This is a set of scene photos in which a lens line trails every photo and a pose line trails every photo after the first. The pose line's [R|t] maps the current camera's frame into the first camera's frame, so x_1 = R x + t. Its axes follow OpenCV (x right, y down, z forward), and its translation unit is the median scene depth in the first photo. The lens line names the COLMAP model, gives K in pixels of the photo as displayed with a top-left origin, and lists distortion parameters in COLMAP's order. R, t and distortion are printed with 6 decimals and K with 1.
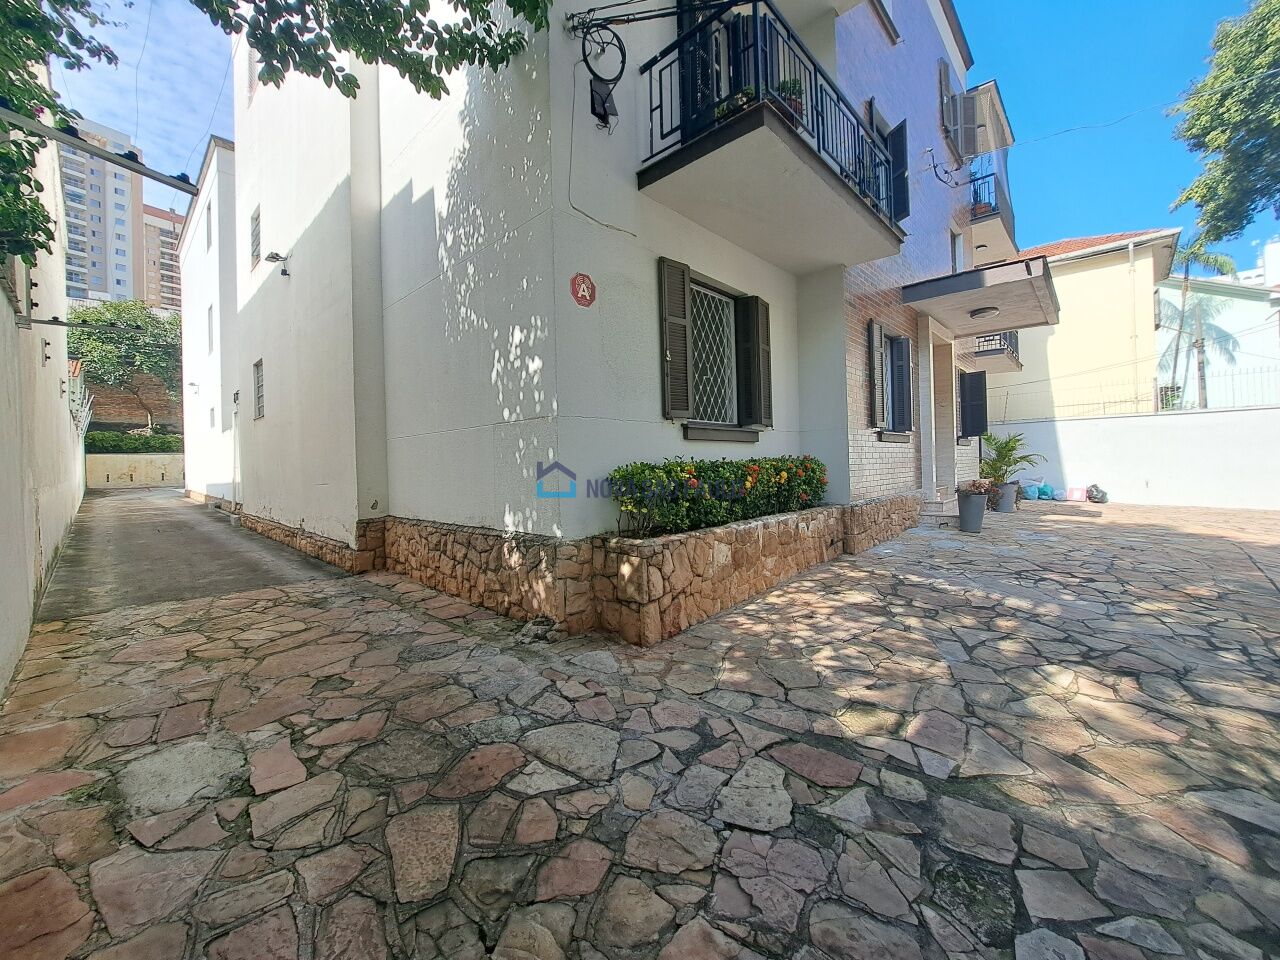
lens RADIAL K [[512.0, 0, 640.0], [0, 512.0, 480.0], [0, 0, 1]] dist [-0.020682, 0.001016]
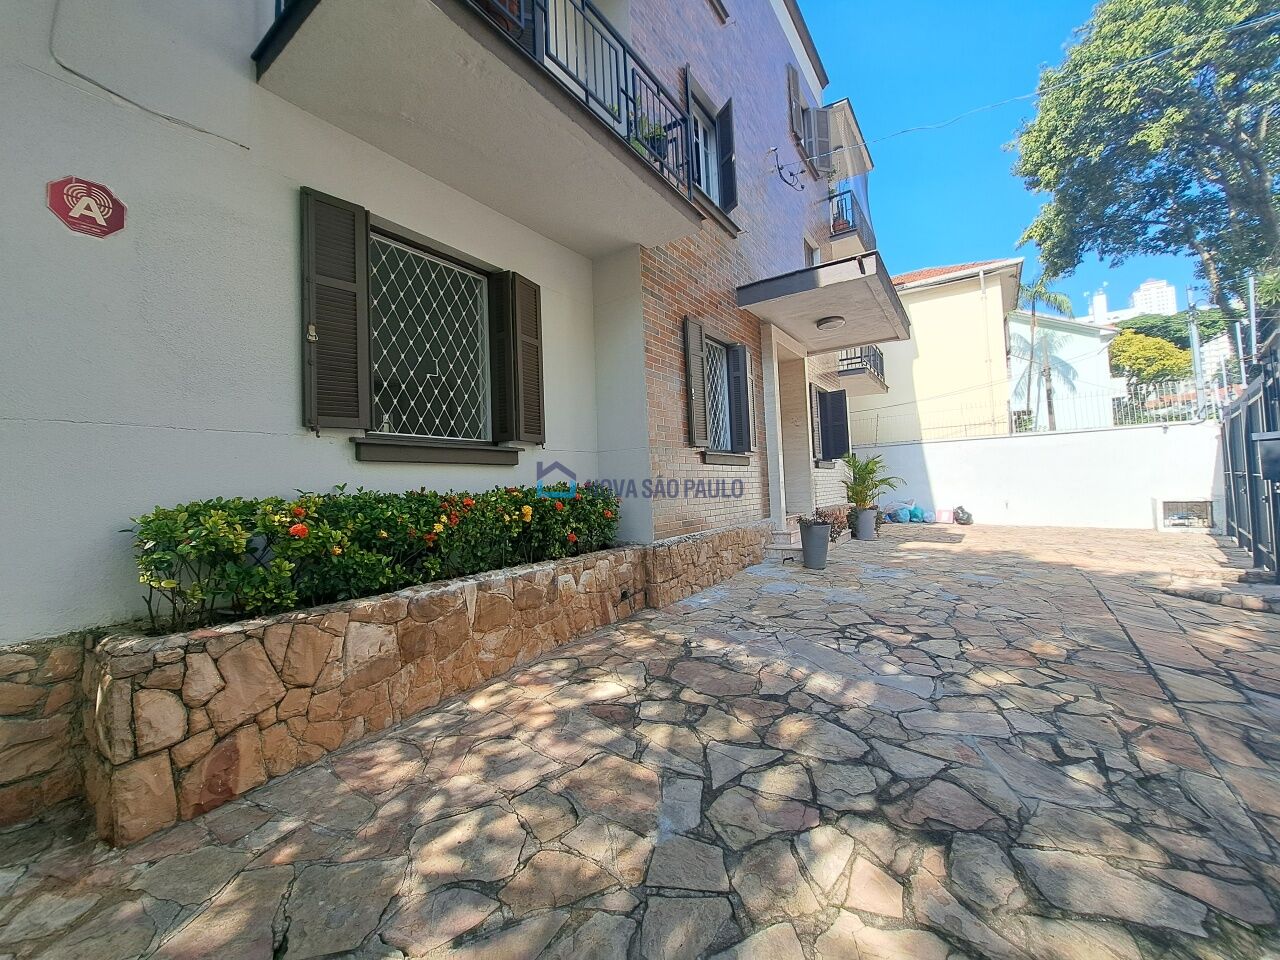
lens RADIAL K [[521.3, 0, 640.0], [0, 521.3, 480.0], [0, 0, 1]] dist [-0.006602, -0.009588]
pose [[0.986372, -0.012457, 0.164058, 0.334923], [0.021145, 0.998459, -0.051315, -0.011706], [-0.163166, 0.054085, 0.985115, 0.270095]]
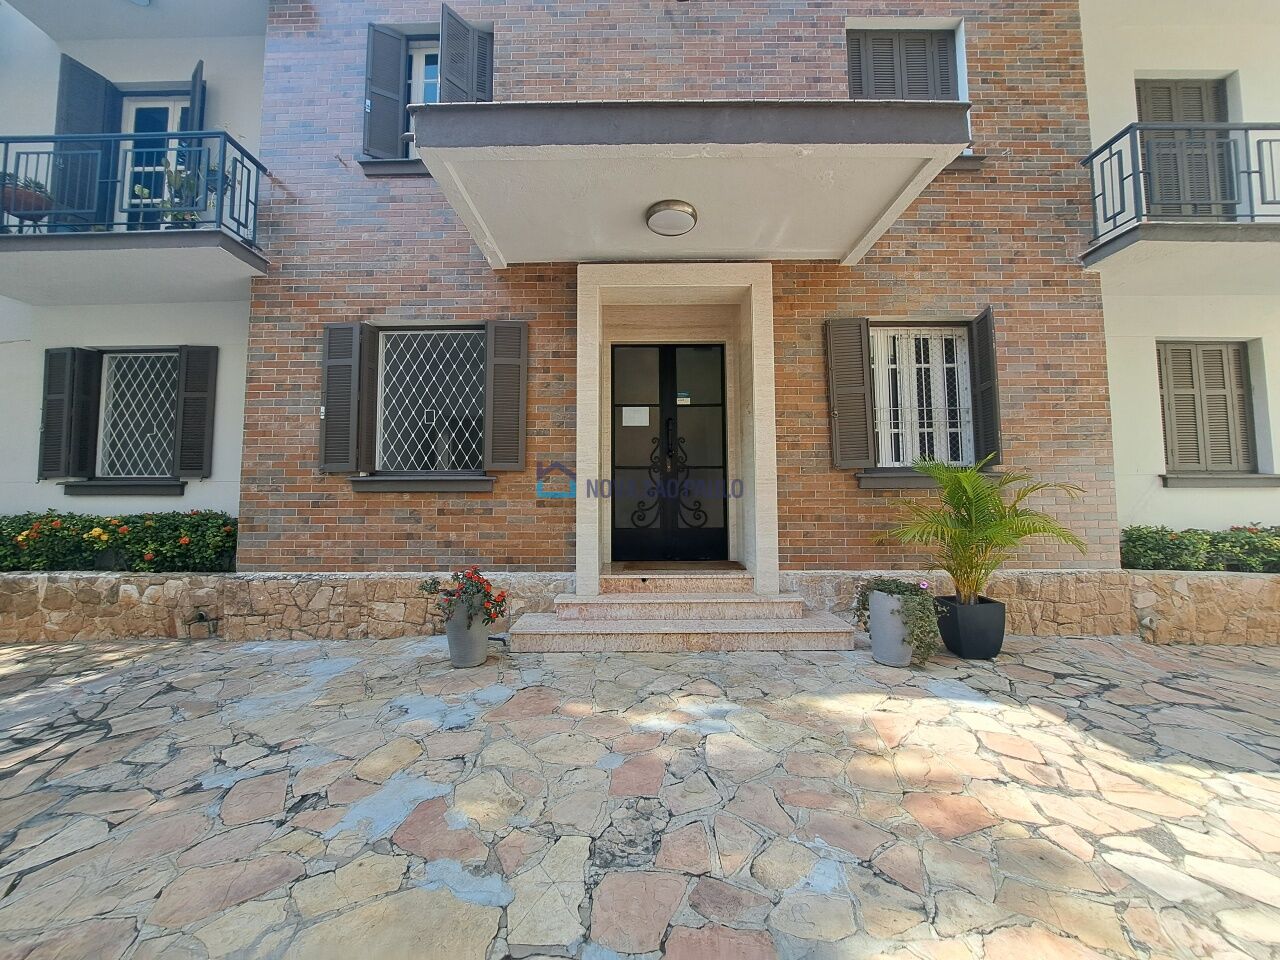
lens RADIAL K [[512.0, 0, 640.0], [0, 512.0, 480.0], [0, 0, 1]] dist [-0.020682, 0.001016]
pose [[0.676846, -0.006755, -0.736094, 1.765657], [-0.034167, 0.998592, -0.040580, -0.109479], [0.735331, 0.052616, 0.675662, 1.166853]]
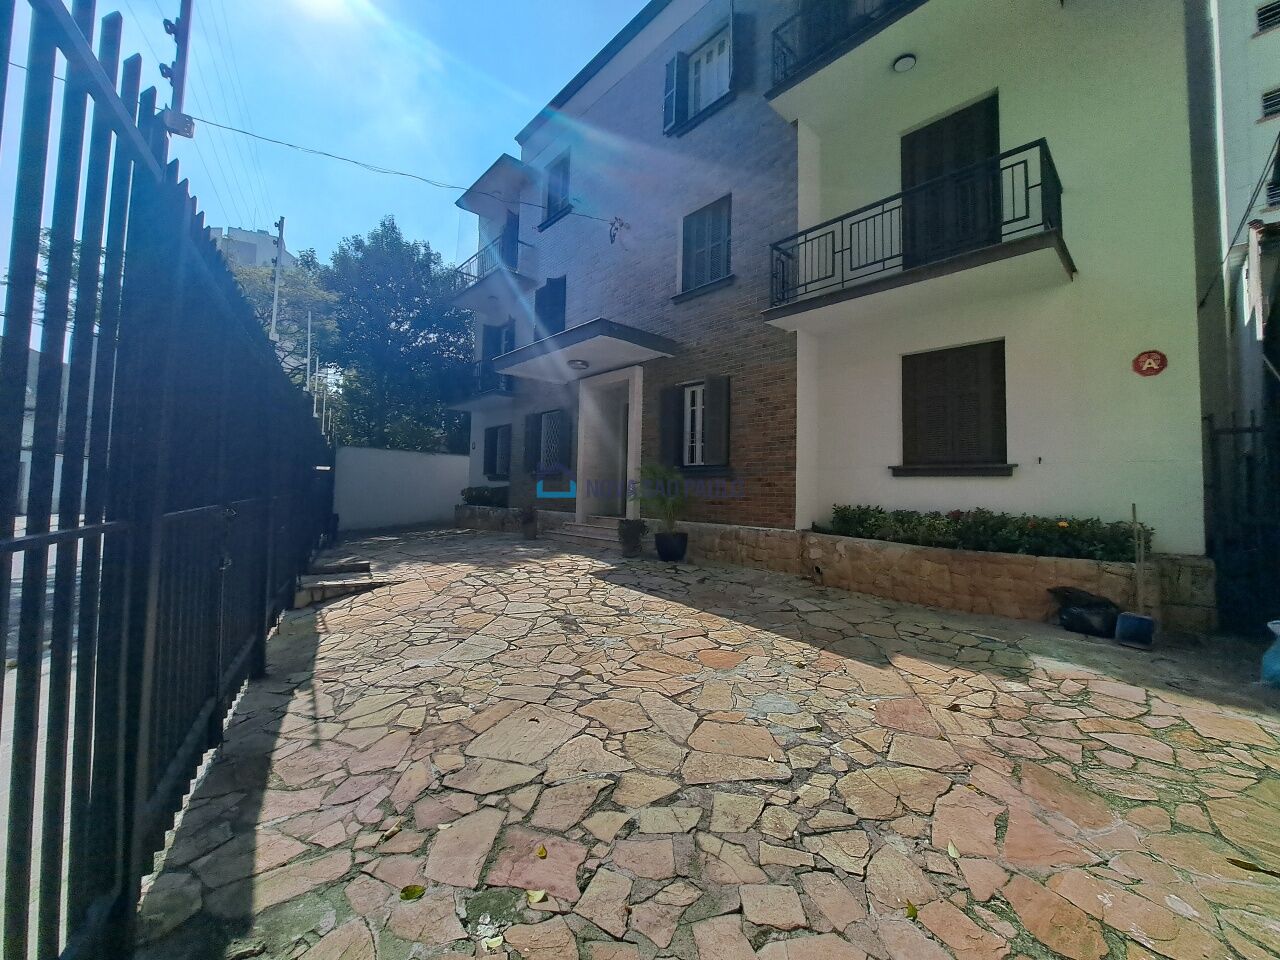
lens RADIAL K [[512.0, 0, 640.0], [0, 512.0, 480.0], [0, 0, 1]] dist [-0.020682, 0.001016]
pose [[-0.076687, -0.001938, -0.997053, 3.170718], [-0.050841, 0.998705, 0.001969, -0.134417], [0.995758, 0.050842, -0.076686, 2.160079]]
